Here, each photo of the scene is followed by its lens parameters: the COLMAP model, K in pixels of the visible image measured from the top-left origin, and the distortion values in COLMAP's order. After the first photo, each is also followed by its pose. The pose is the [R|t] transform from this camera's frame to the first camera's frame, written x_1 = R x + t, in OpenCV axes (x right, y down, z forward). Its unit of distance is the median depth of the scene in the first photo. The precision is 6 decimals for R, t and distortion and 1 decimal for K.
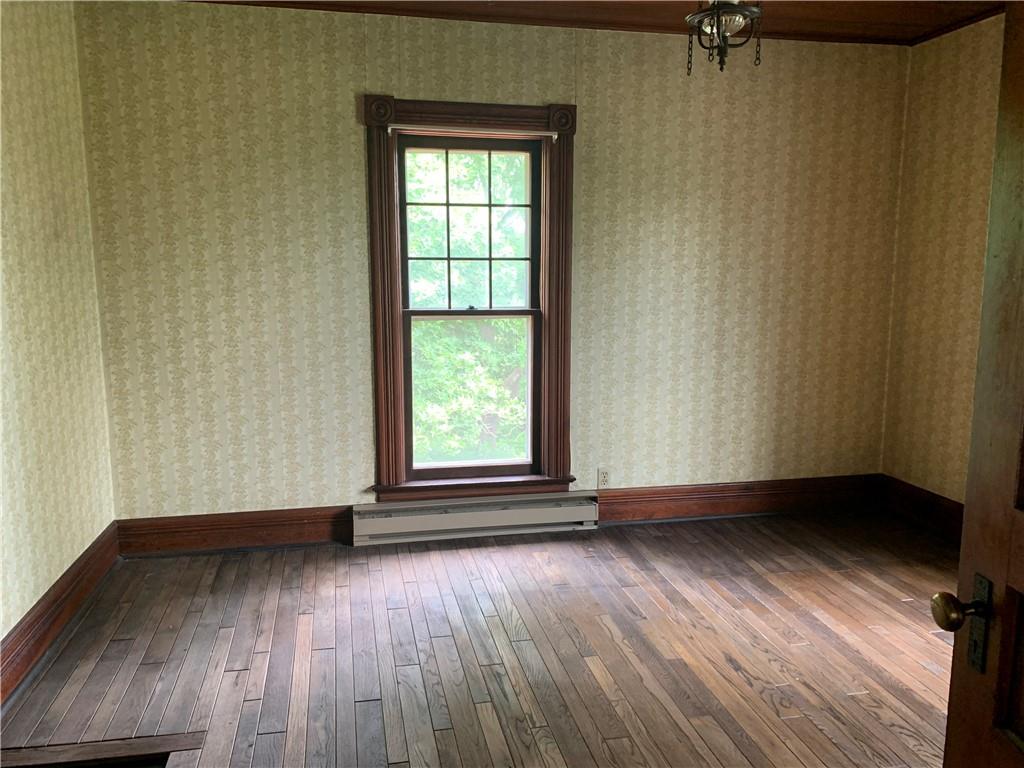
lens RADIAL K [[791.8, 0, 514.6], [0, 791.8, 392.3], [0, 0, 1]] dist [0.062303, -0.067579]
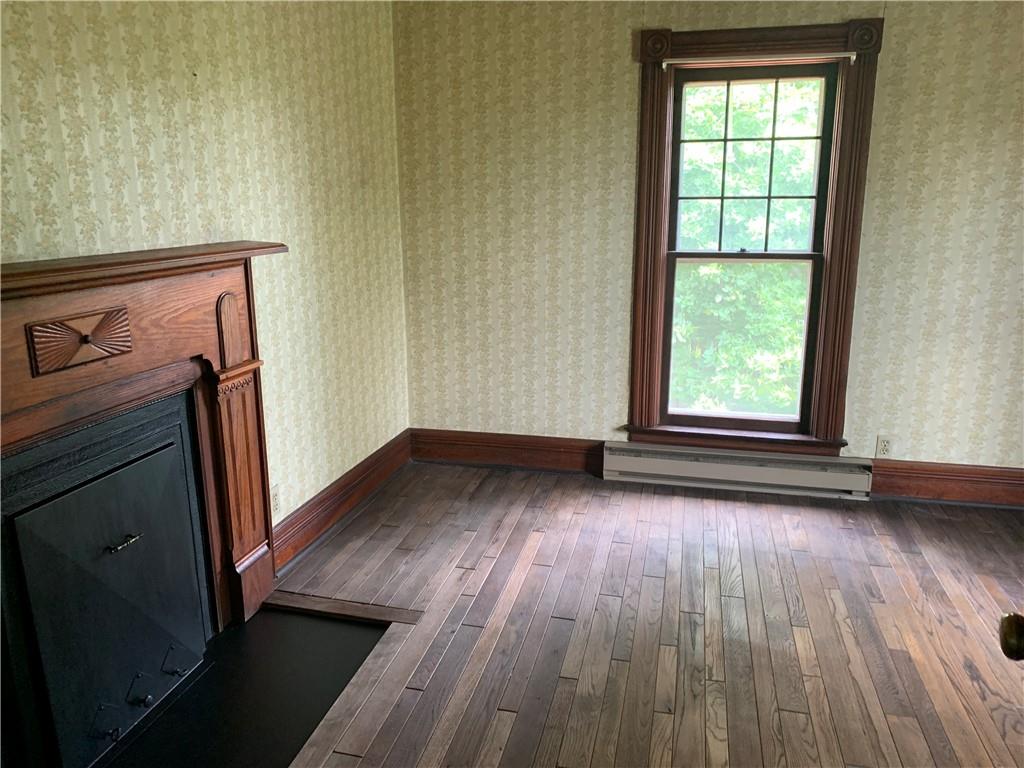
lens RADIAL K [[791.8, 0, 513.4], [0, 791.8, 401.6], [0, 0, 1]] dist [0.062303, -0.067579]
pose [[0.903146, 0.101153, -0.417246, 0.126329], [-0.064668, 0.992812, 0.100710, -0.007017], [0.424434, -0.063974, 0.903196, 0.011819]]
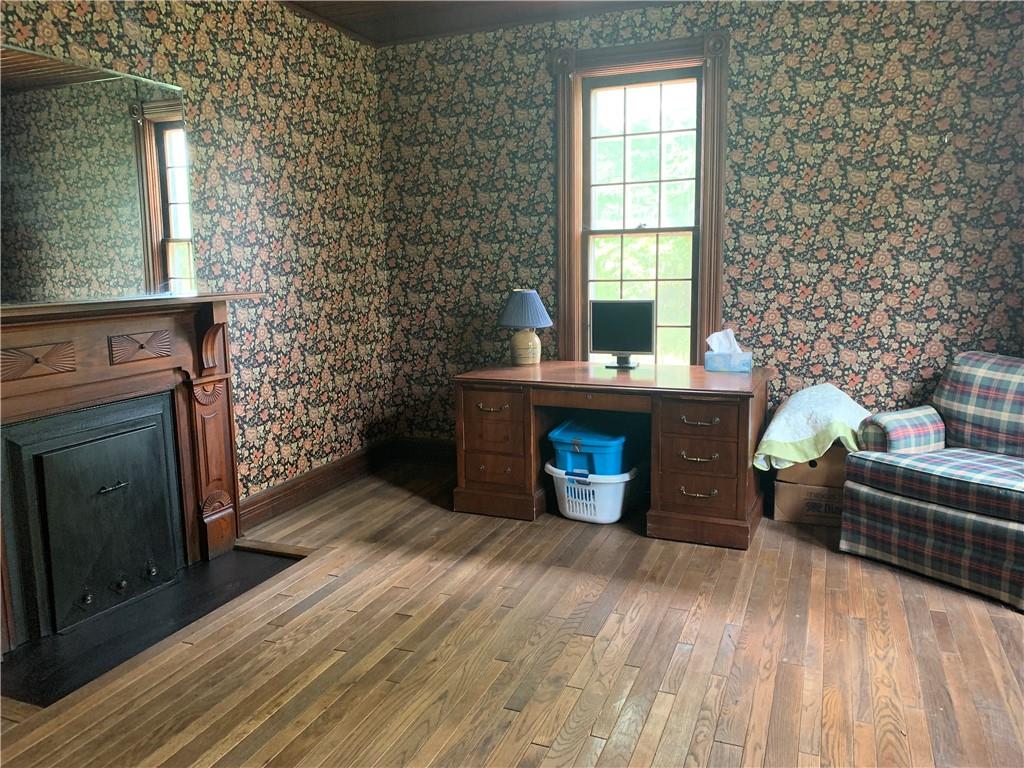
lens RADIAL K [[791.8, 0, 507.4], [0, 791.8, 385.1], [0, 0, 1]] dist [0.062303, -0.067579]
pose [[-0.577372, 0.150964, -0.802404, 0.939918], [-0.104574, 0.960991, 0.256047, -0.176009], [0.809757, 0.231744, -0.539063, 1.659625]]
